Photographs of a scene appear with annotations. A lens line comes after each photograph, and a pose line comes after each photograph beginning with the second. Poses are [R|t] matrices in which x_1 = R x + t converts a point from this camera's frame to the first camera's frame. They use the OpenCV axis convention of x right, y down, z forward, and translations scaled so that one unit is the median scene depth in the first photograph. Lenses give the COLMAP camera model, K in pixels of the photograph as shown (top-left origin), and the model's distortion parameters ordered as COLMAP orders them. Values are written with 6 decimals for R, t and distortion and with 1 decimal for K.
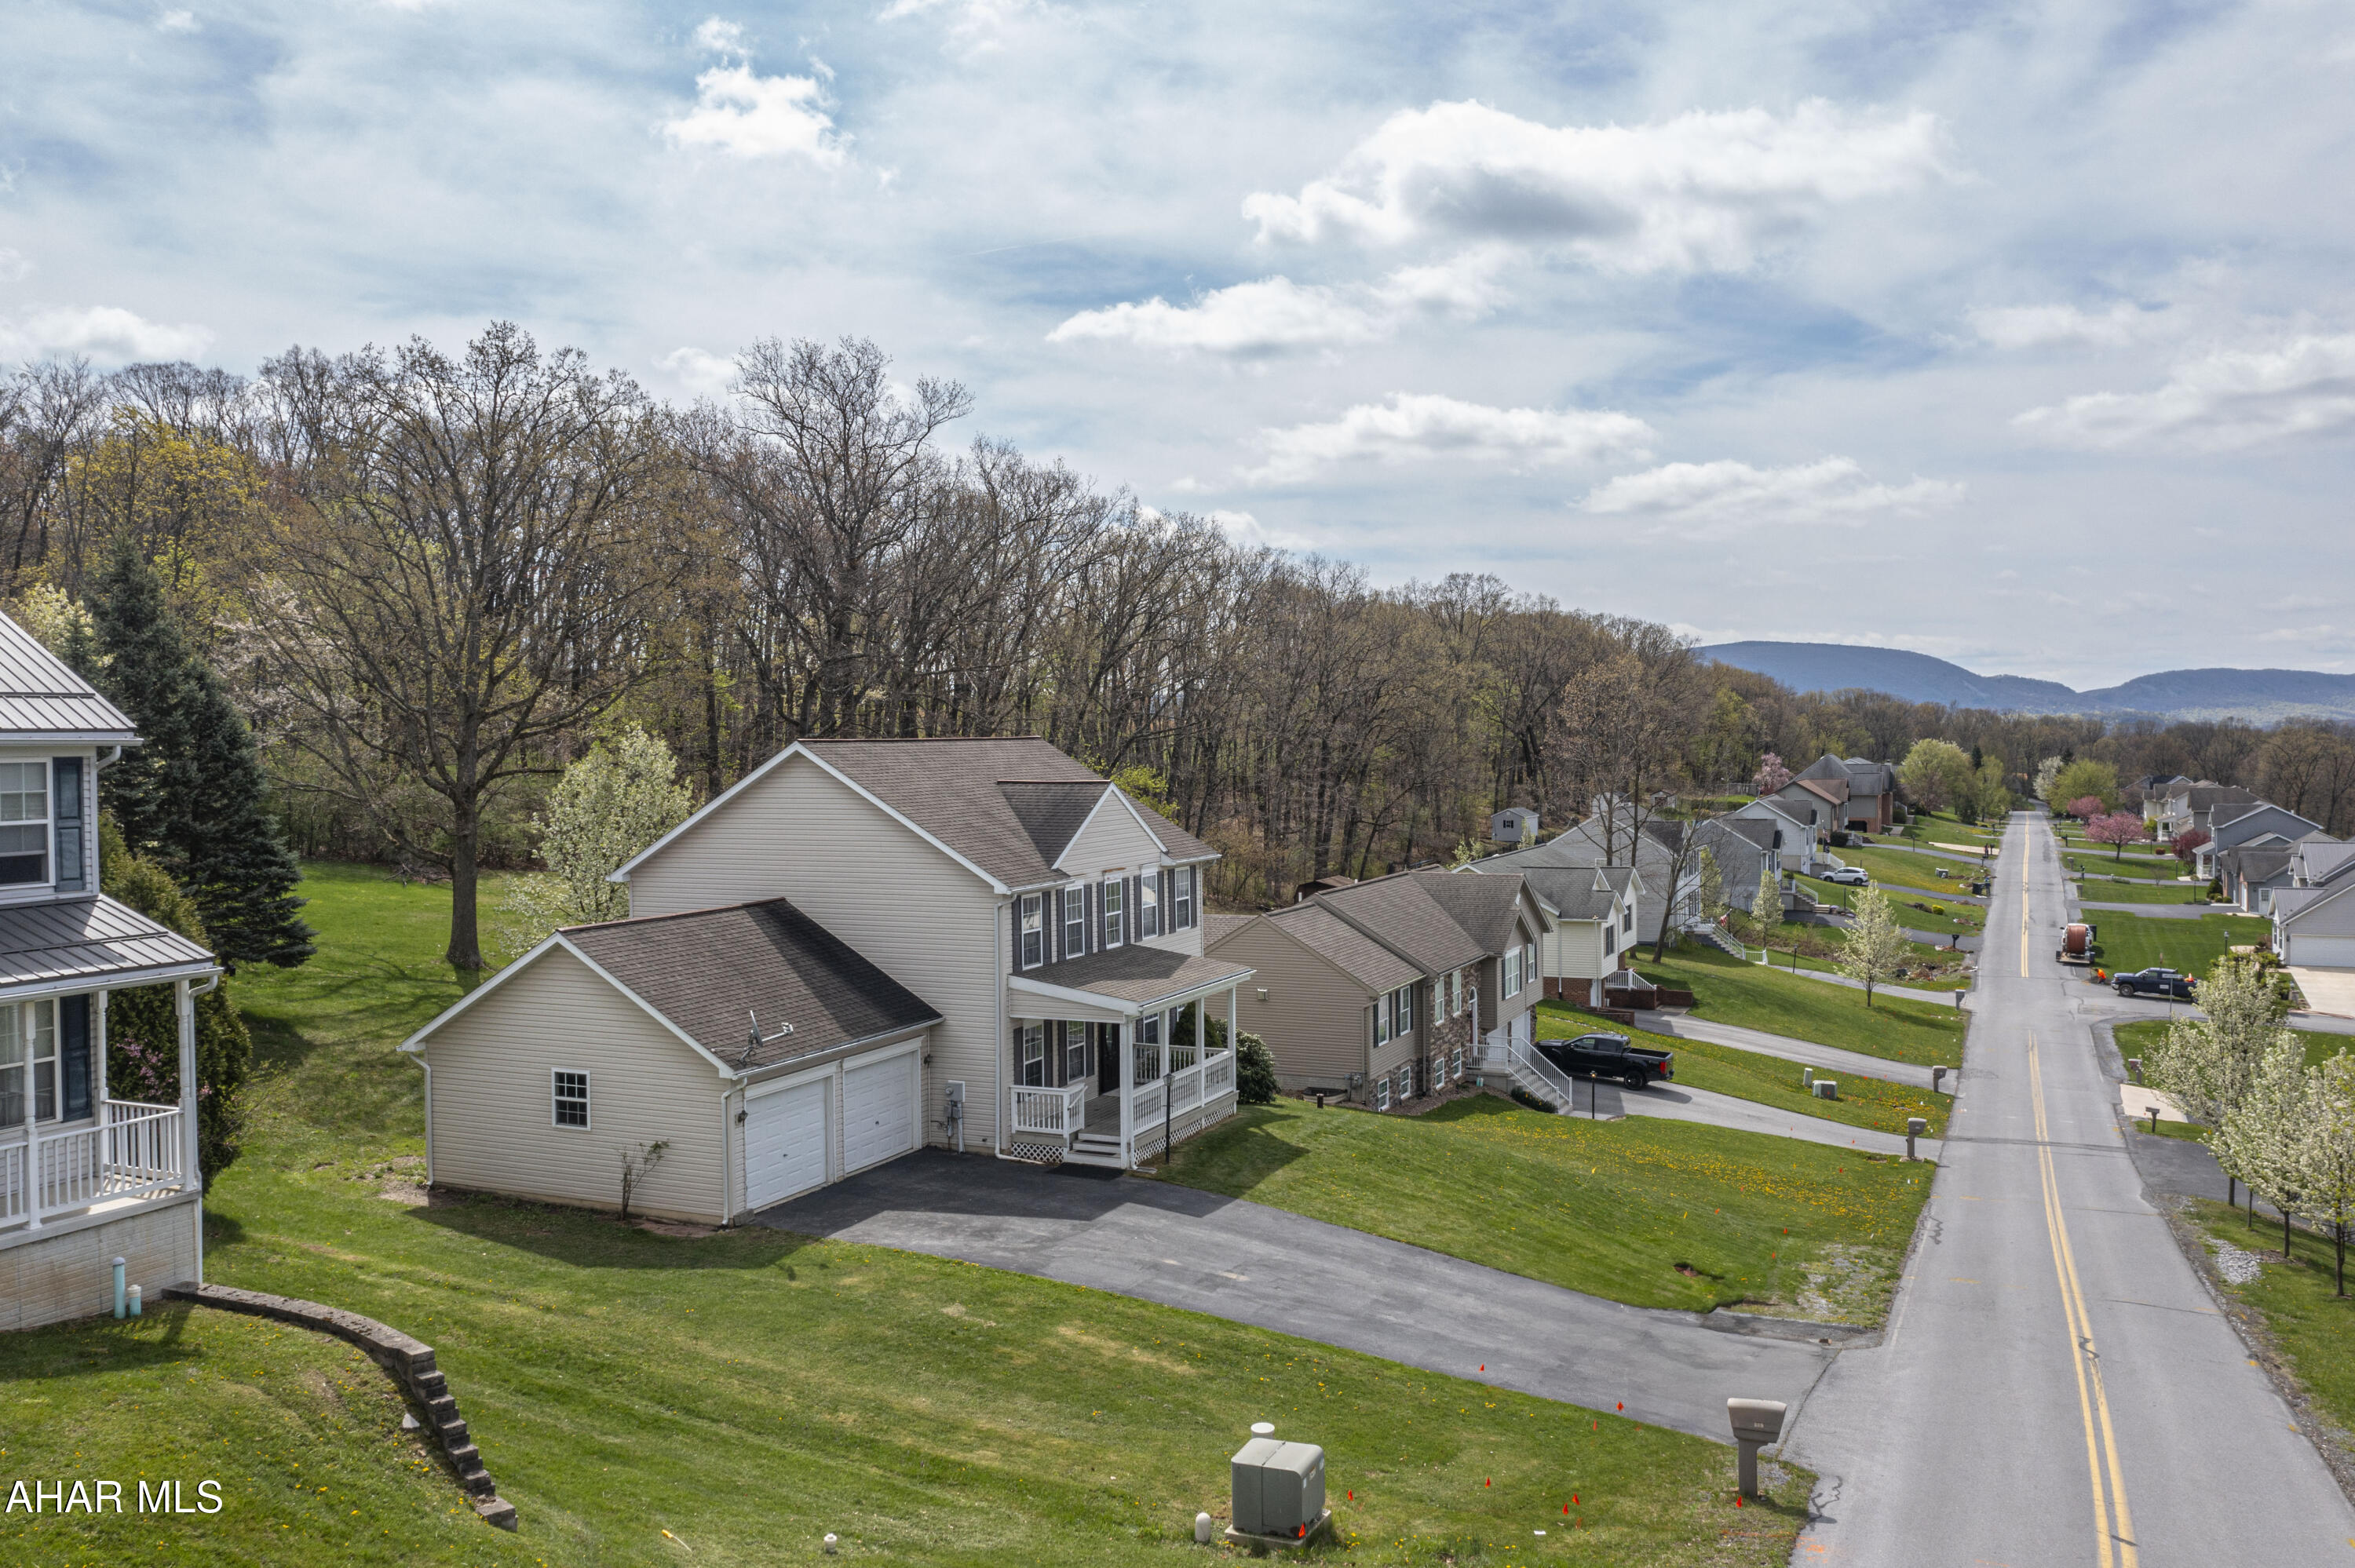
lens RADIAL K [[1867.1, 0, 1182.9], [0, 1867.1, 765.8], [0, 0, 1]] dist [-0.015779, 0.013805]
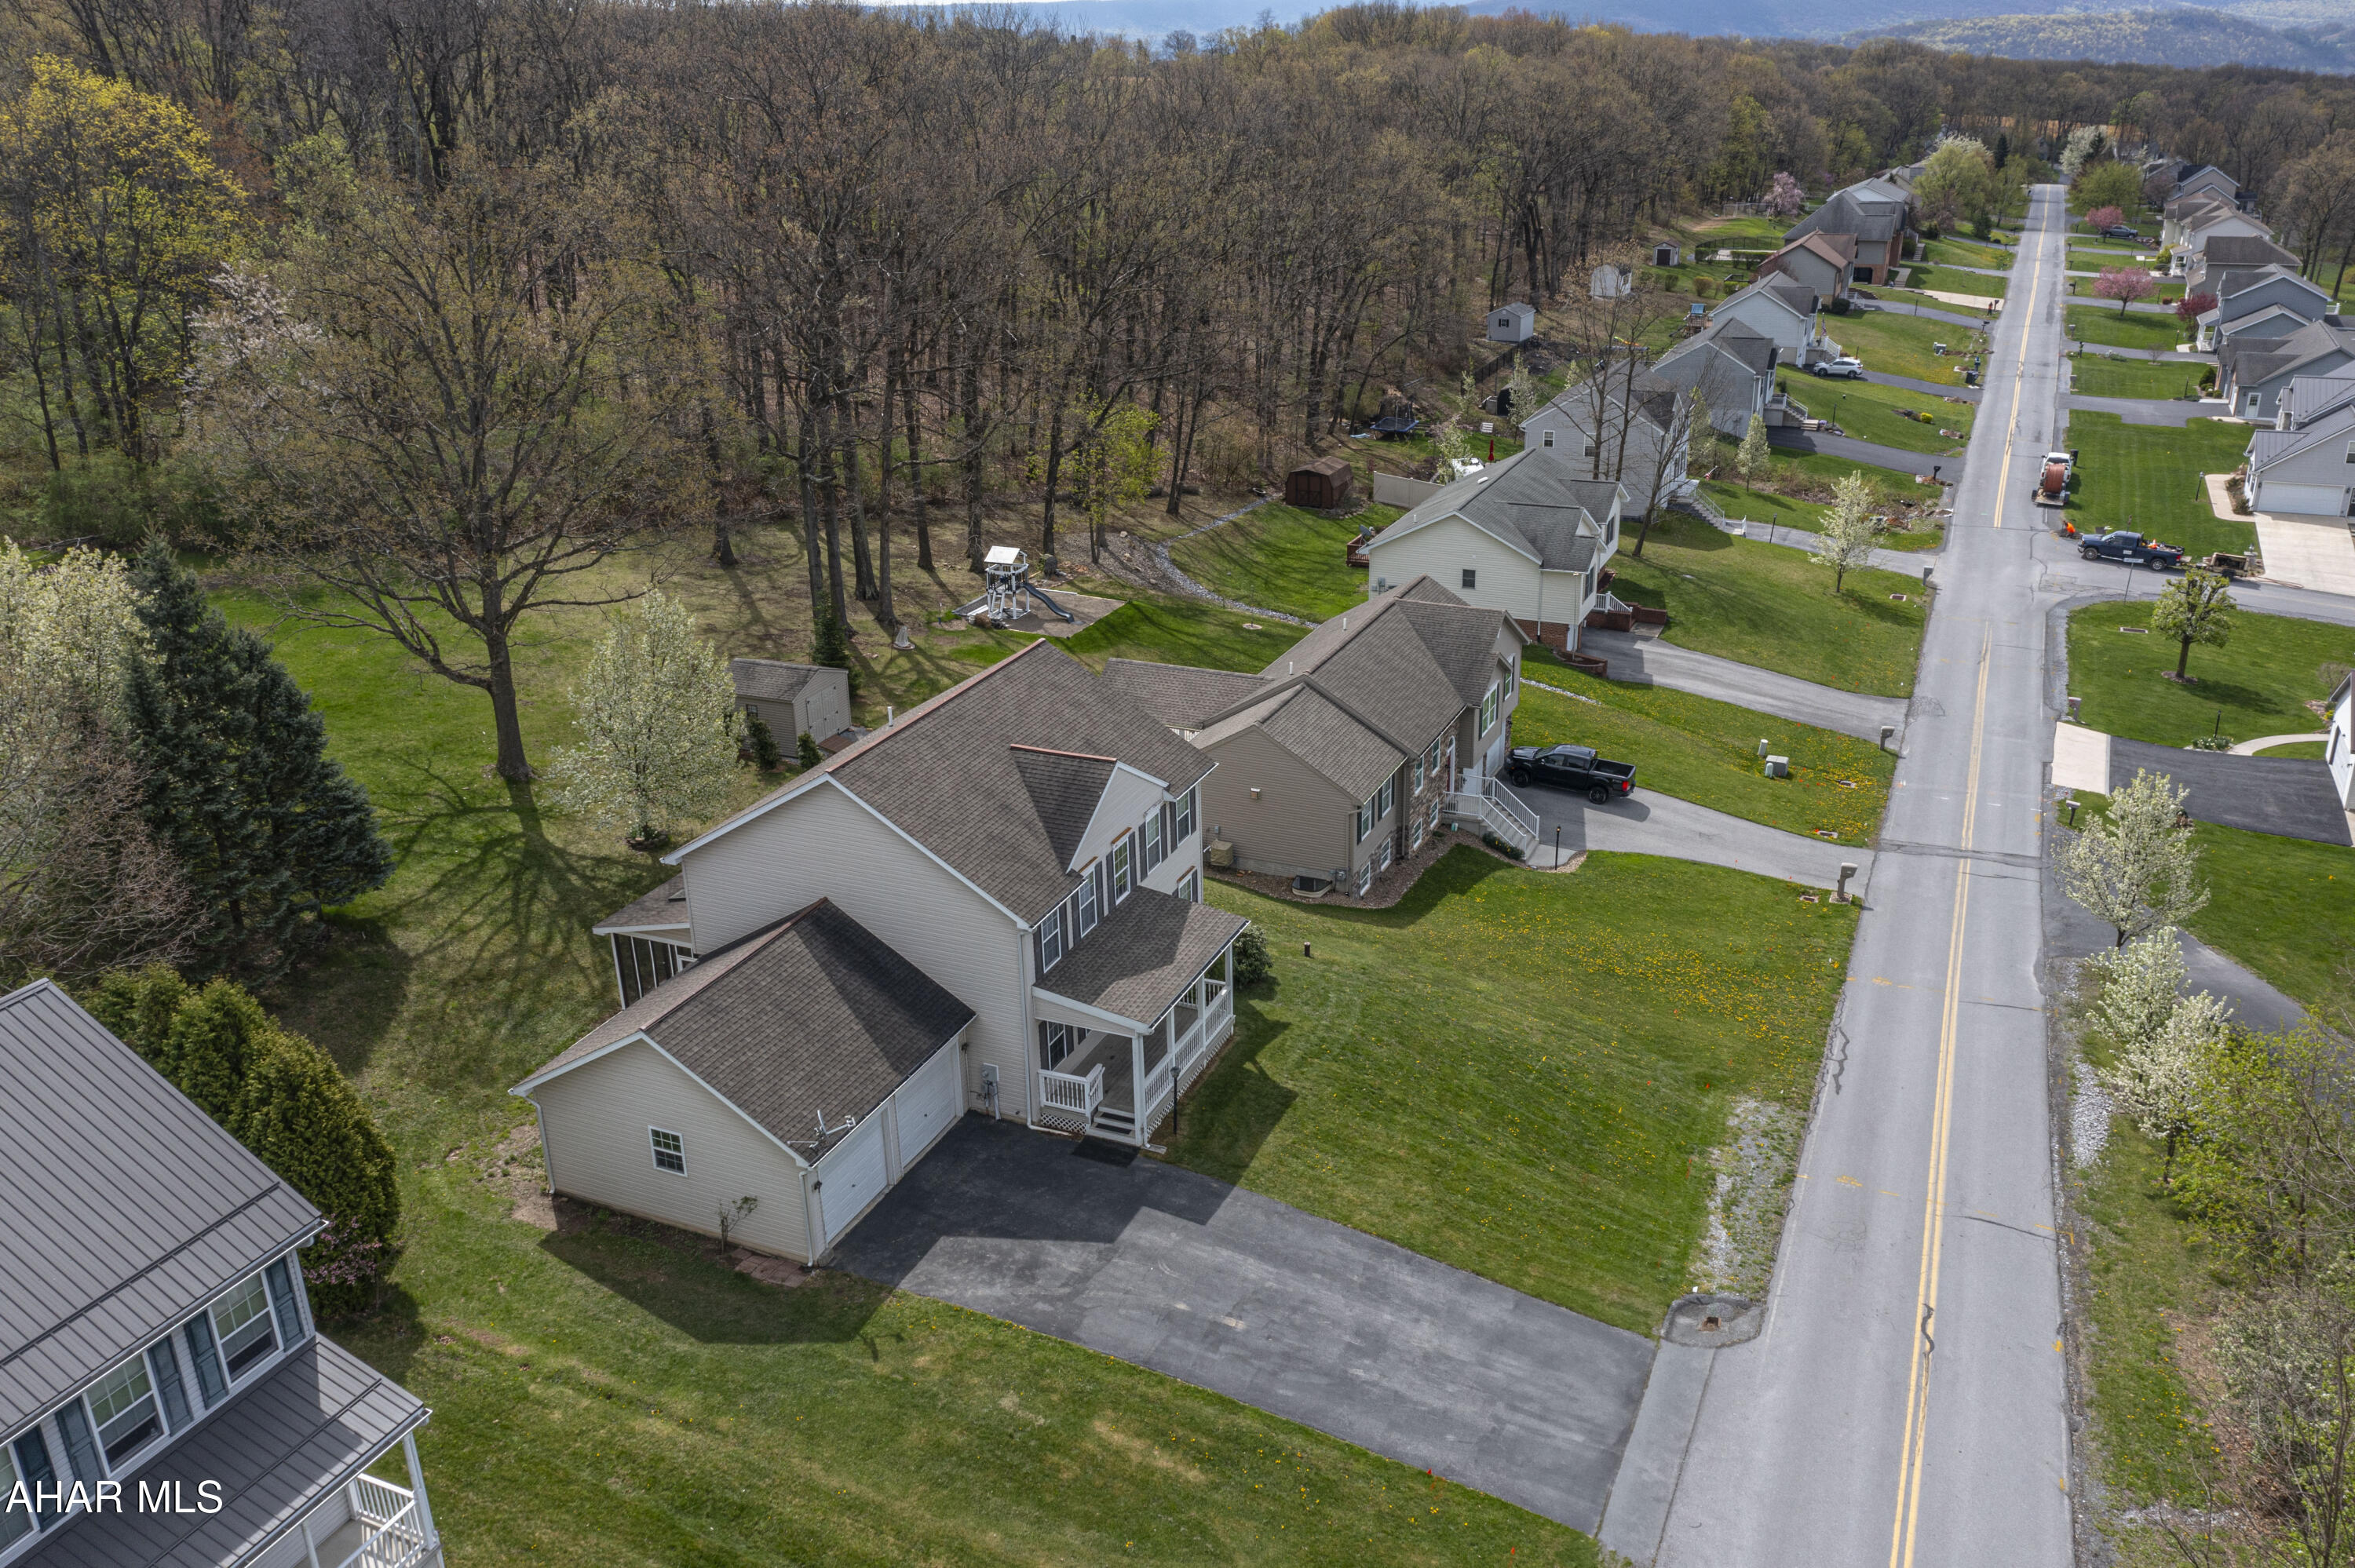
lens RADIAL K [[1867.1, 0, 1182.9], [0, 1867.1, 765.8], [0, 0, 1]] dist [-0.015779, 0.013805]
pose [[0.999907, -0.013400, 0.002650, -0.003312], [0.011652, 0.937967, 0.346528, -0.405095], [-0.007129, -0.346465, 0.938036, -0.017643]]
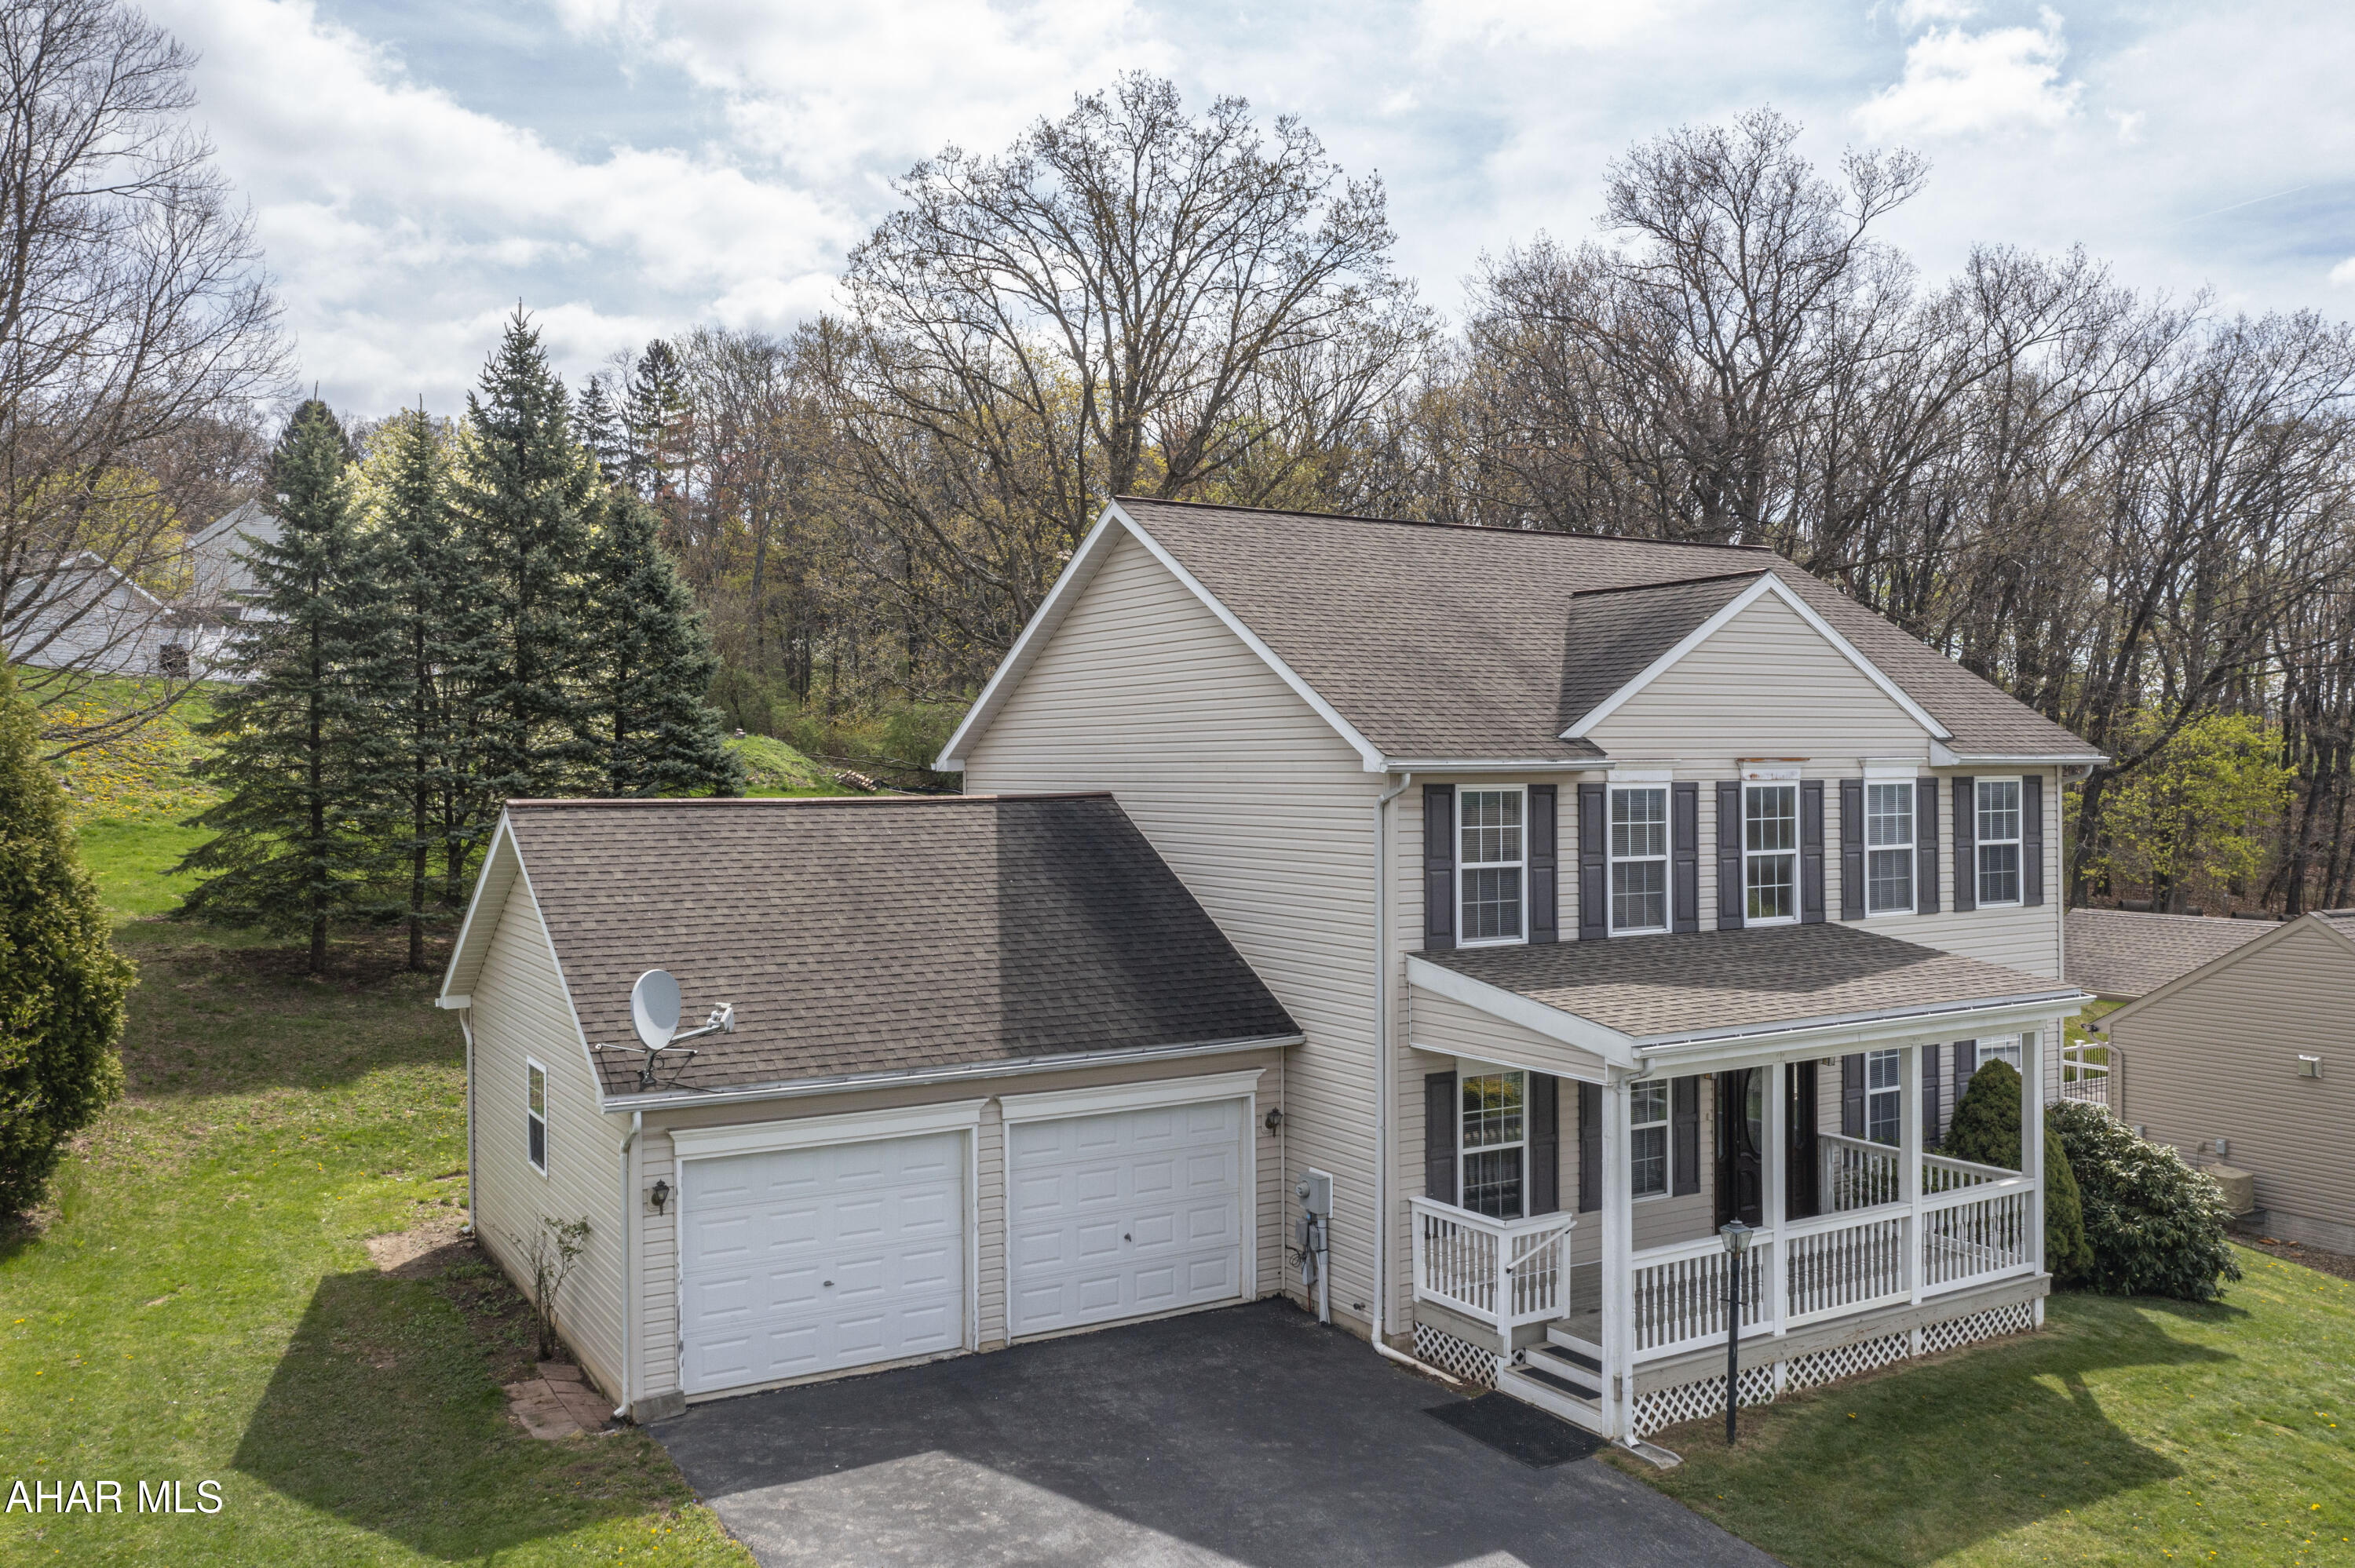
lens RADIAL K [[1867.1, 0, 1182.9], [0, 1867.1, 765.8], [0, 0, 1]] dist [-0.015779, 0.013805]
pose [[0.818648, 0.005615, -0.574269, 0.124416], [-0.011963, 0.999902, -0.007277, 0.069885], [0.574171, 0.012827, 0.818635, 0.592775]]
